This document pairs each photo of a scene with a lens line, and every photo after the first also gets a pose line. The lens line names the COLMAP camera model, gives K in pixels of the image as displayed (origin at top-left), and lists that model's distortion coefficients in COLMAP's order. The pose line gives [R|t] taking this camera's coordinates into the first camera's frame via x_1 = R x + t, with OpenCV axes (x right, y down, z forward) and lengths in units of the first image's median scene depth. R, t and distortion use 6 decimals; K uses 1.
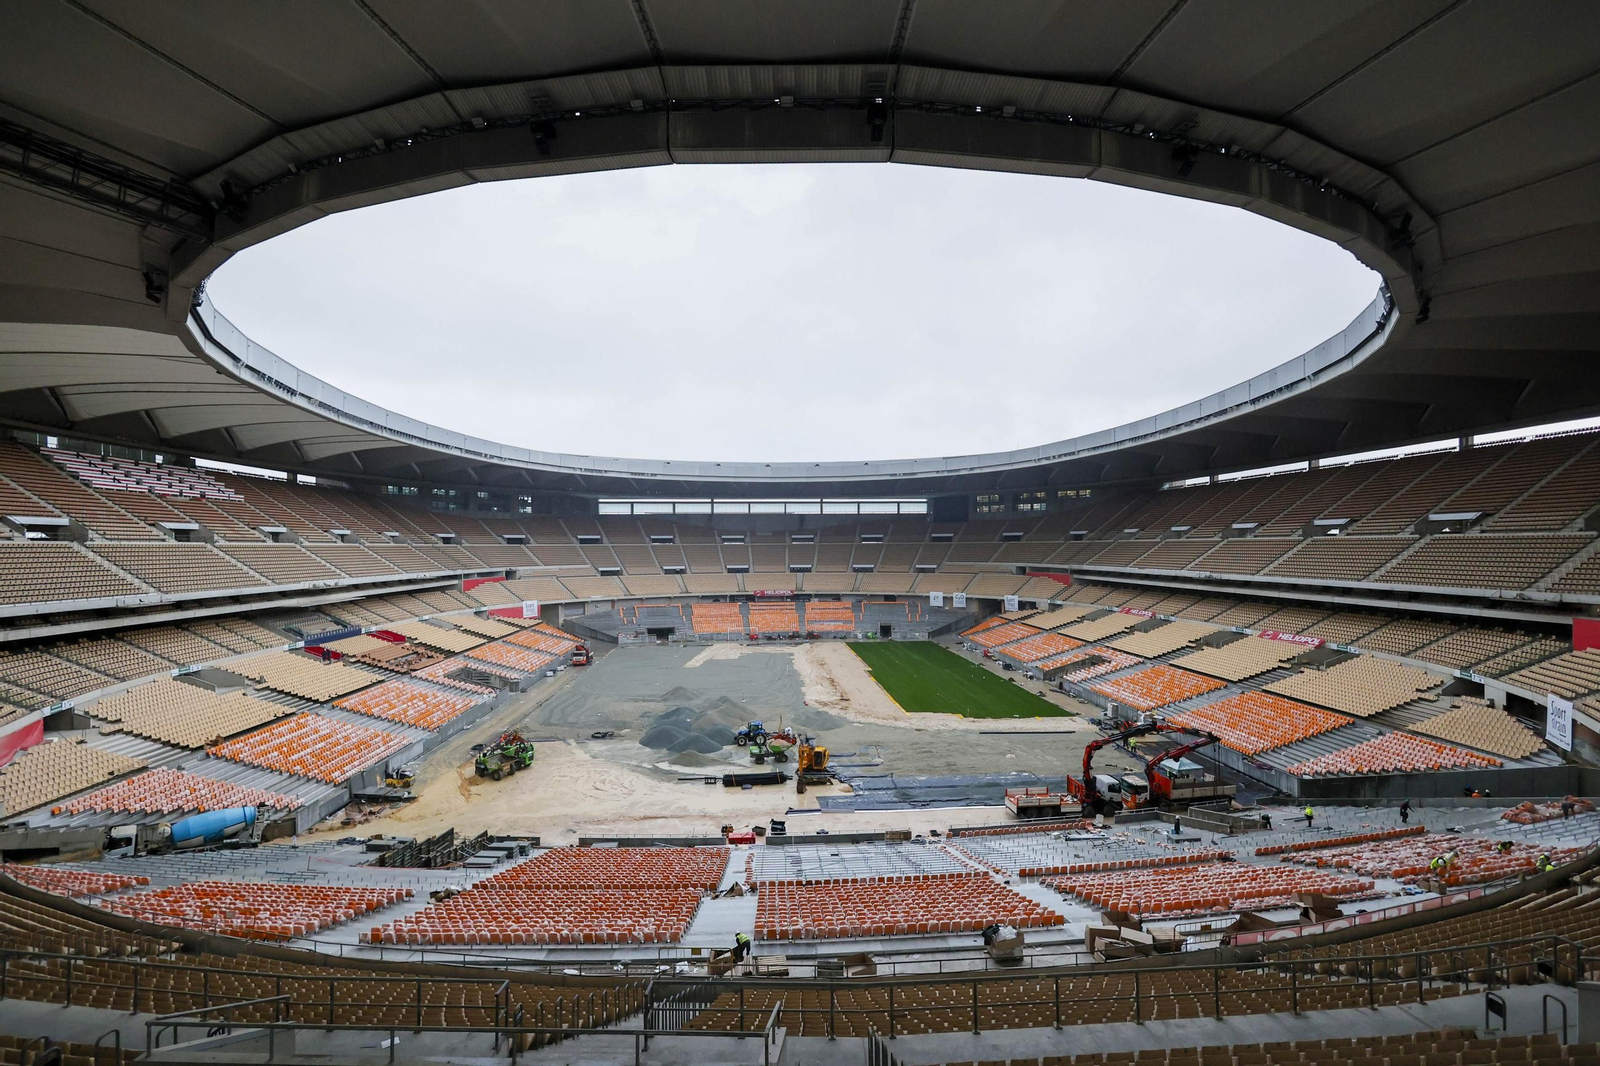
lens RADIAL K [[749.8, 0, 805.8], [0, 749.8, 542.8], [0, 0, 1]] dist [0.002677, 0.000639]
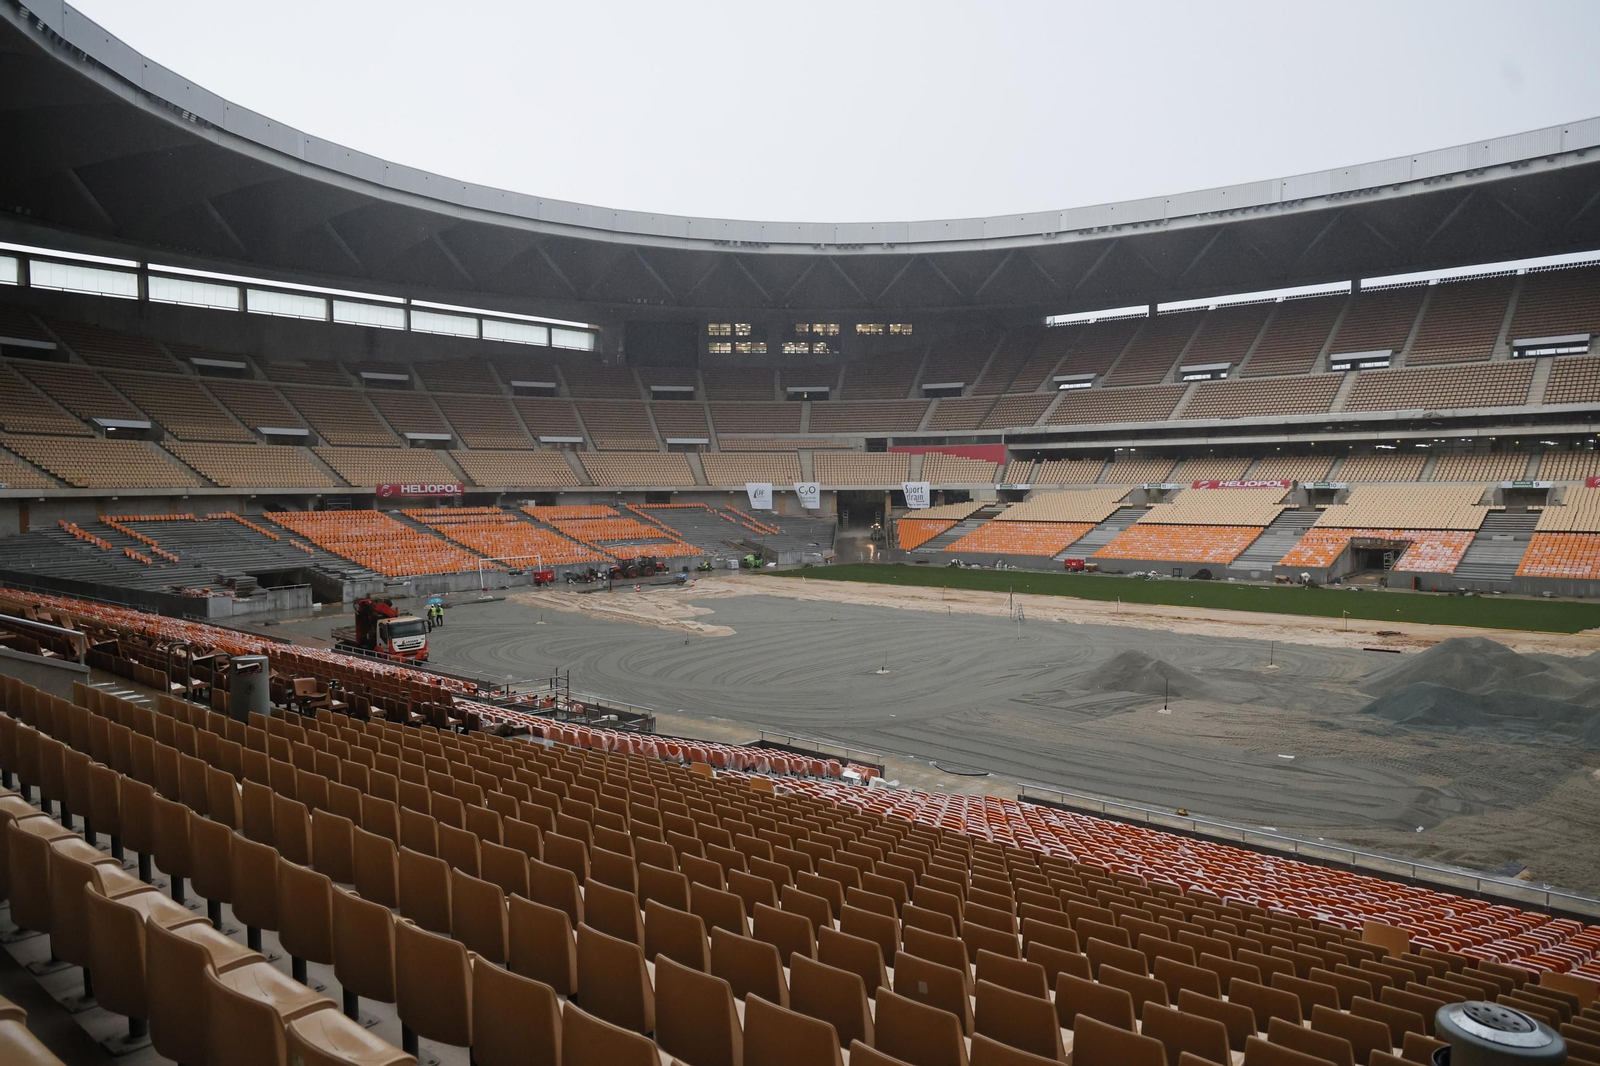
lens RADIAL K [[1101.0, 0, 793.1], [0, 1101.0, 532.2], [0, 0, 1]] dist [0.037489, 0.007339]
pose [[0.707641, -0.025755, 0.706103, -0.420116], [-0.003130, 0.999211, 0.039583, 0.080978], [-0.706566, -0.030221, 0.707002, 0.498198]]
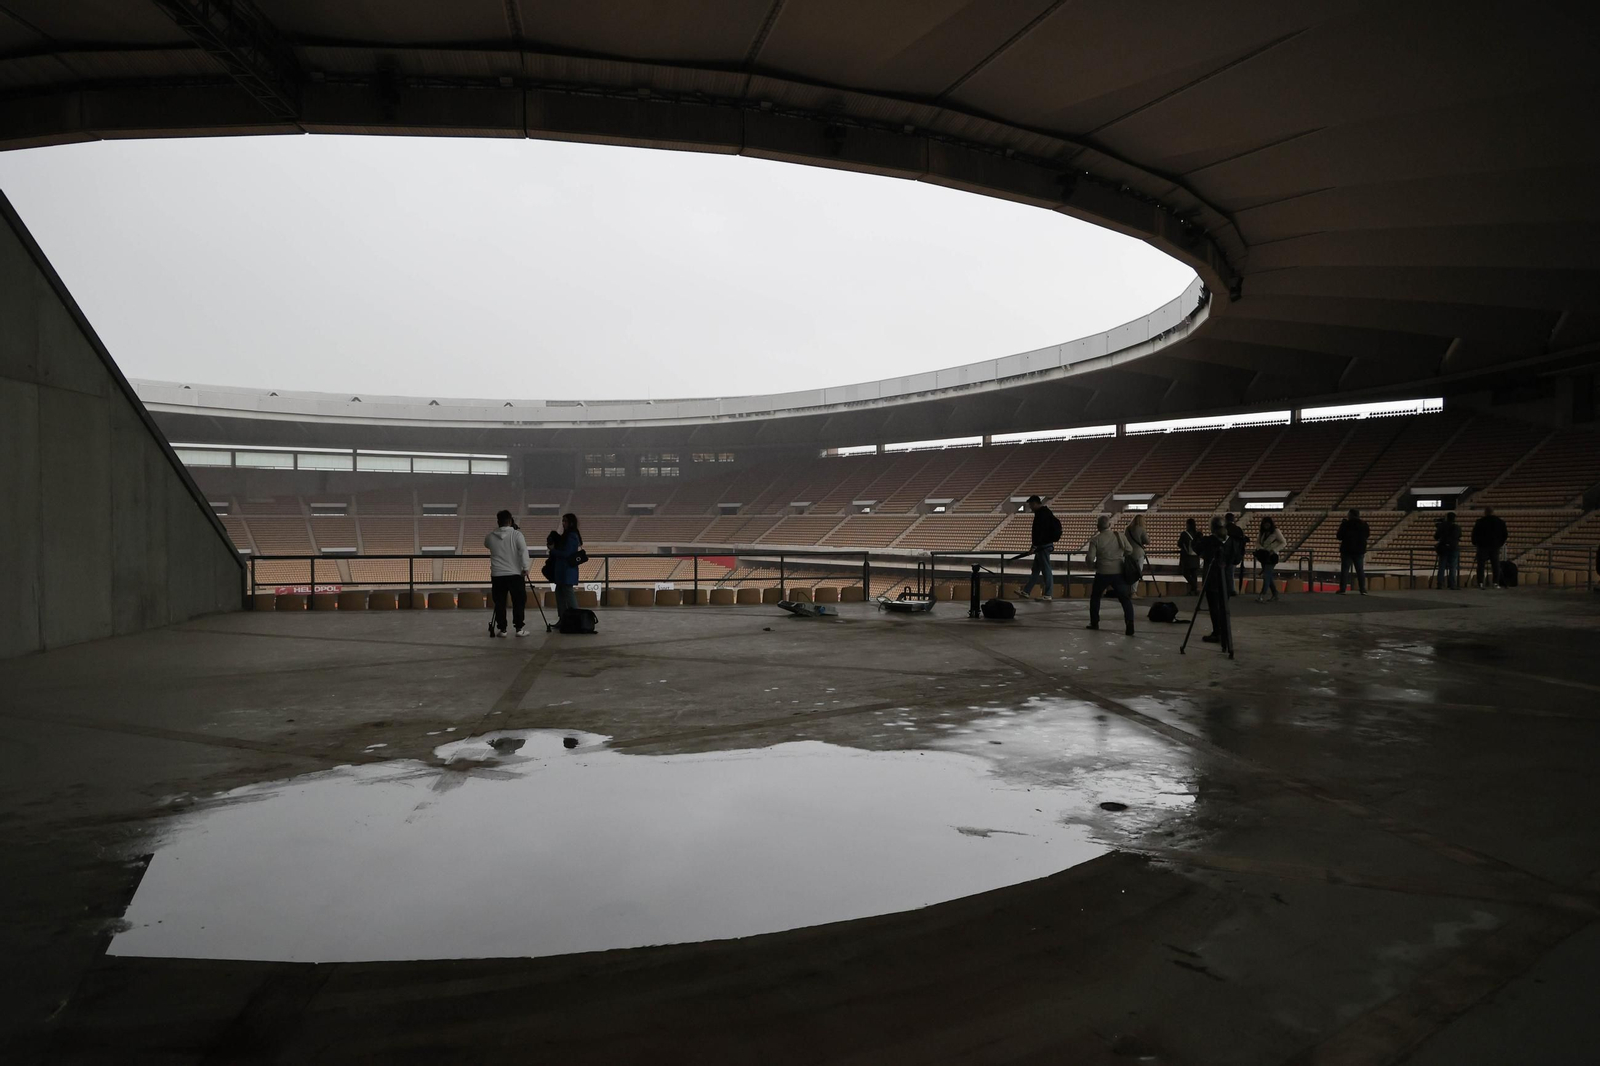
lens RADIAL K [[1101.0, 0, 803.0], [0, 1101.0, 524.0], [0, 0, 1]] dist [0.037489, 0.007339]
pose [[0.837550, 0.005411, 0.546334, -0.262514], [-0.008176, 0.999963, 0.002629, 0.003598], [-0.546300, -0.006669, 0.837563, -0.068553]]
